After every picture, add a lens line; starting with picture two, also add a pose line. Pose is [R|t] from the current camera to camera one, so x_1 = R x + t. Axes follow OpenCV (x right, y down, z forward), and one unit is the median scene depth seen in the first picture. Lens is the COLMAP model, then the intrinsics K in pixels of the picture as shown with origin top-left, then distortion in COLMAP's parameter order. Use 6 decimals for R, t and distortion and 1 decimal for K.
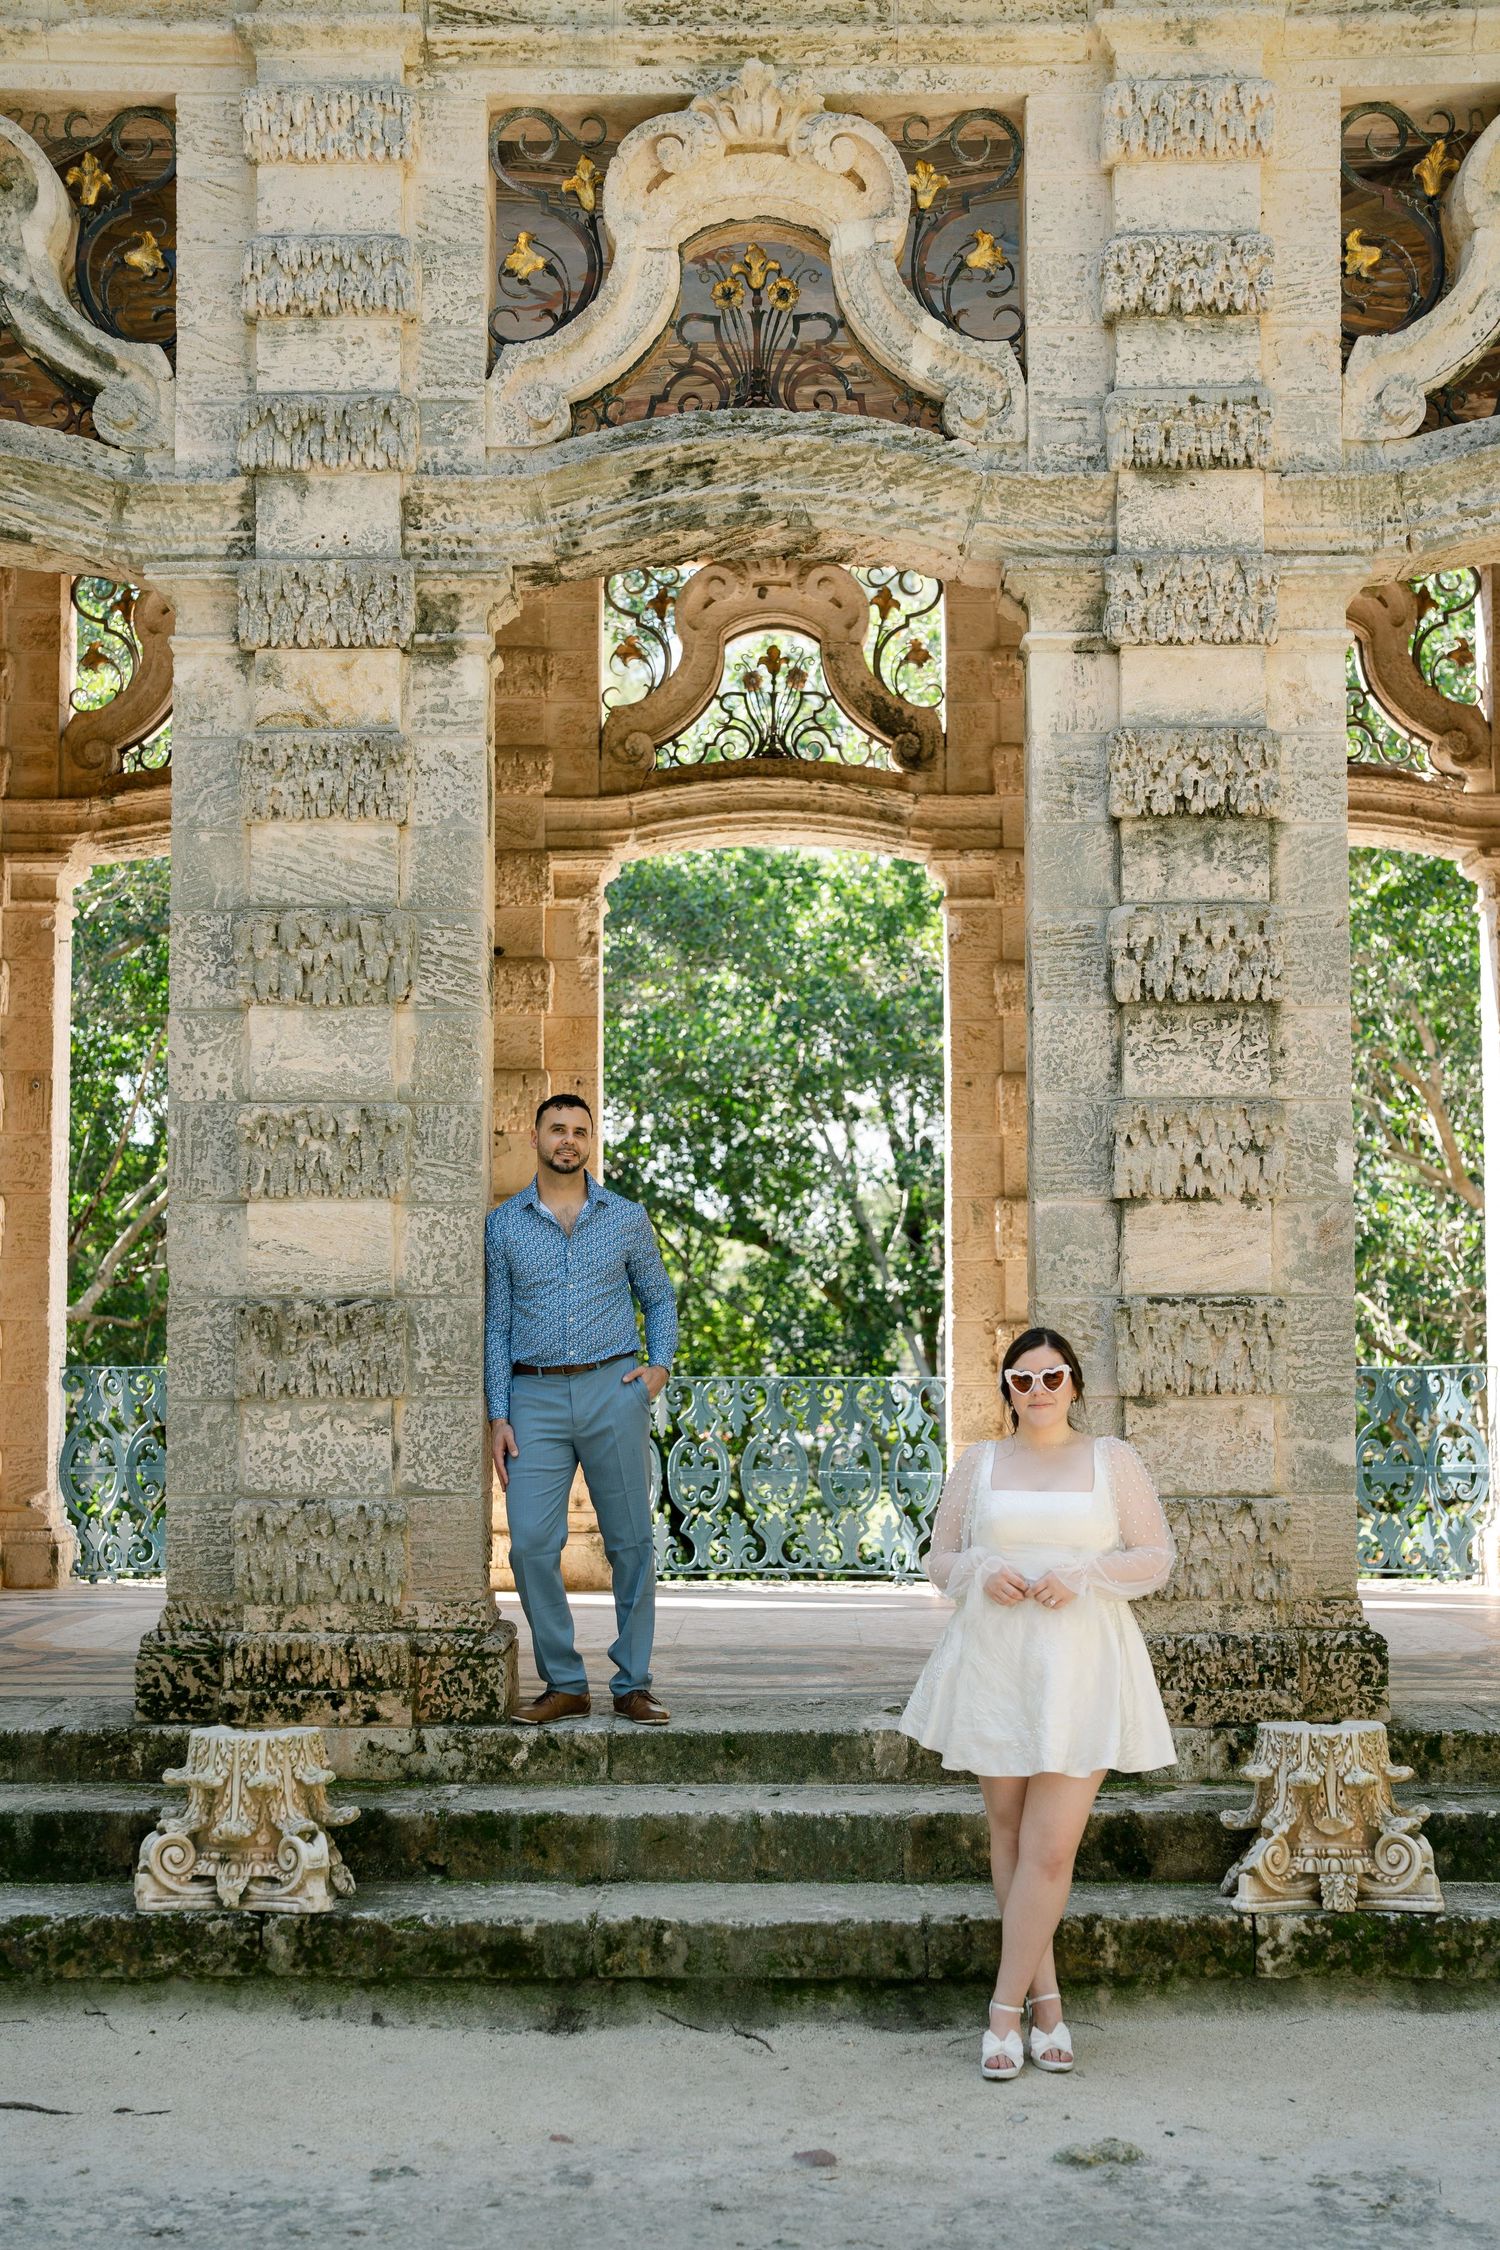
lens RADIAL K [[3032.3, 0, 767.8], [0, 3032.3, 1177.5], [0, 0, 1]] dist [-0.073258, 0.618116]
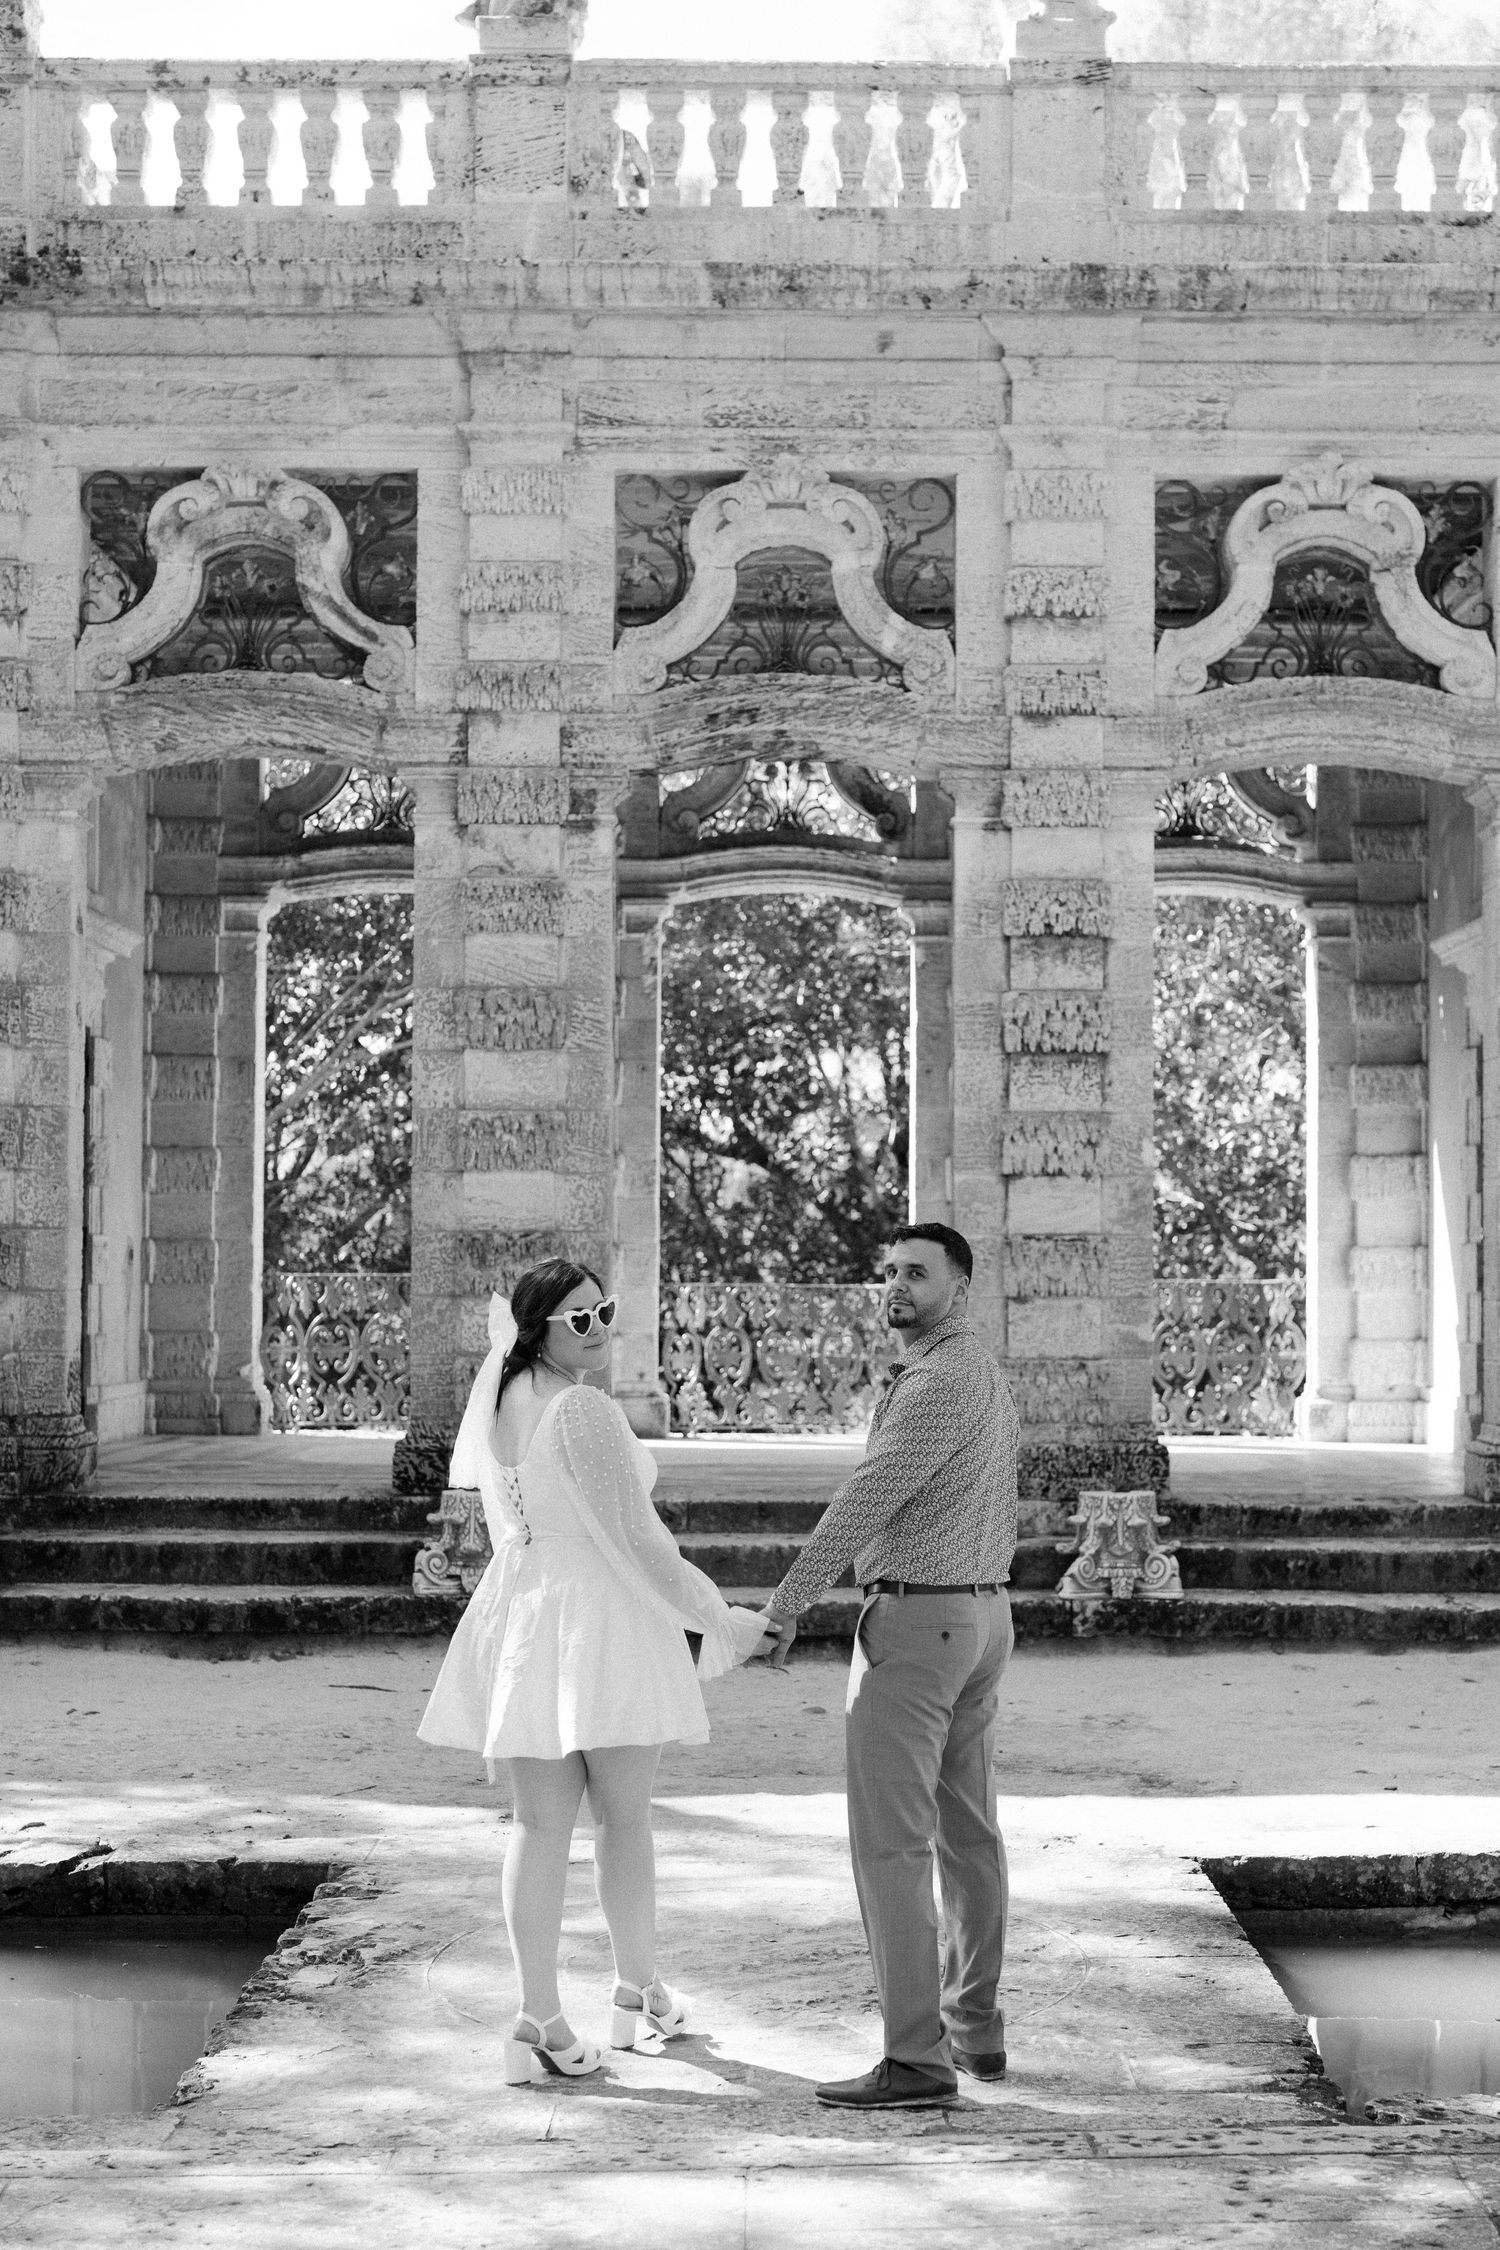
lens RADIAL K [[3114.5, 0, 815.0], [0, 3114.5, 1166.1], [0, 0, 1]] dist [0.085836, -0.877564]
pose [[0.999816, 0.007992, 0.017449, -0.014319], [-0.008448, 0.999620, 0.026238, -0.039320], [-0.017232, -0.026381, 0.999503, -0.642624]]
